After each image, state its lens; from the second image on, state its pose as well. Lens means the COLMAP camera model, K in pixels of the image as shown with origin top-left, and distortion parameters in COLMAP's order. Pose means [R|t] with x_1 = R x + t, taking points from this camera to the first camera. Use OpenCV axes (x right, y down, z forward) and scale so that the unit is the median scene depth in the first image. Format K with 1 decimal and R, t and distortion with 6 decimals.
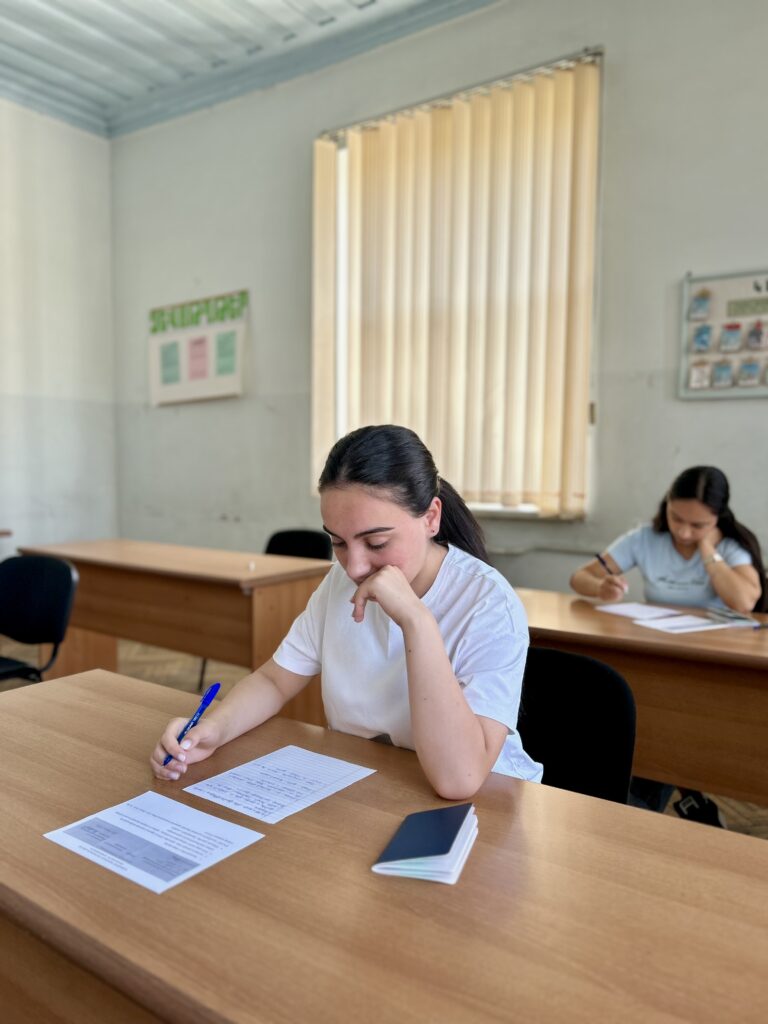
lens RADIAL K [[767.8, 0, 384.0], [0, 767.8, 512.0], [0, 0, 1]] dist [0.049982, -0.068250]
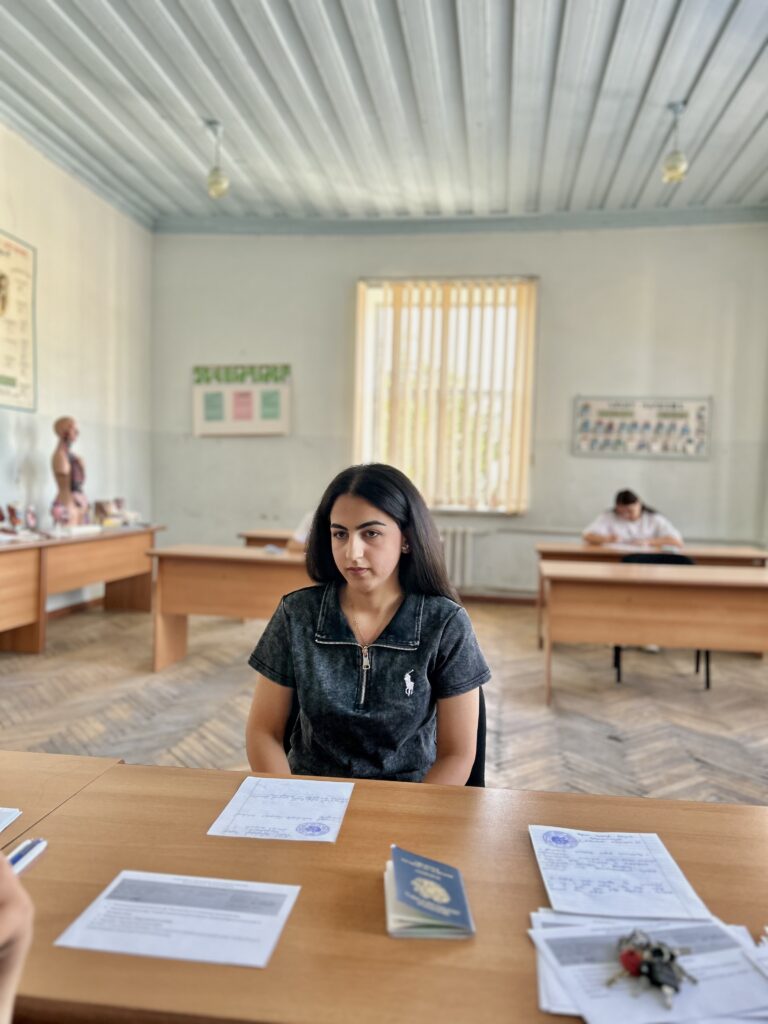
lens RADIAL K [[767.8, 0, 384.0], [0, 767.8, 512.0], [0, 0, 1]] dist [0.049982, -0.068250]
pose [[0.889894, -0.006281, 0.456125, -0.947262], [0.009542, 0.999943, -0.004846, 0.010846], [-0.456068, 0.008665, 0.889903, -0.556960]]
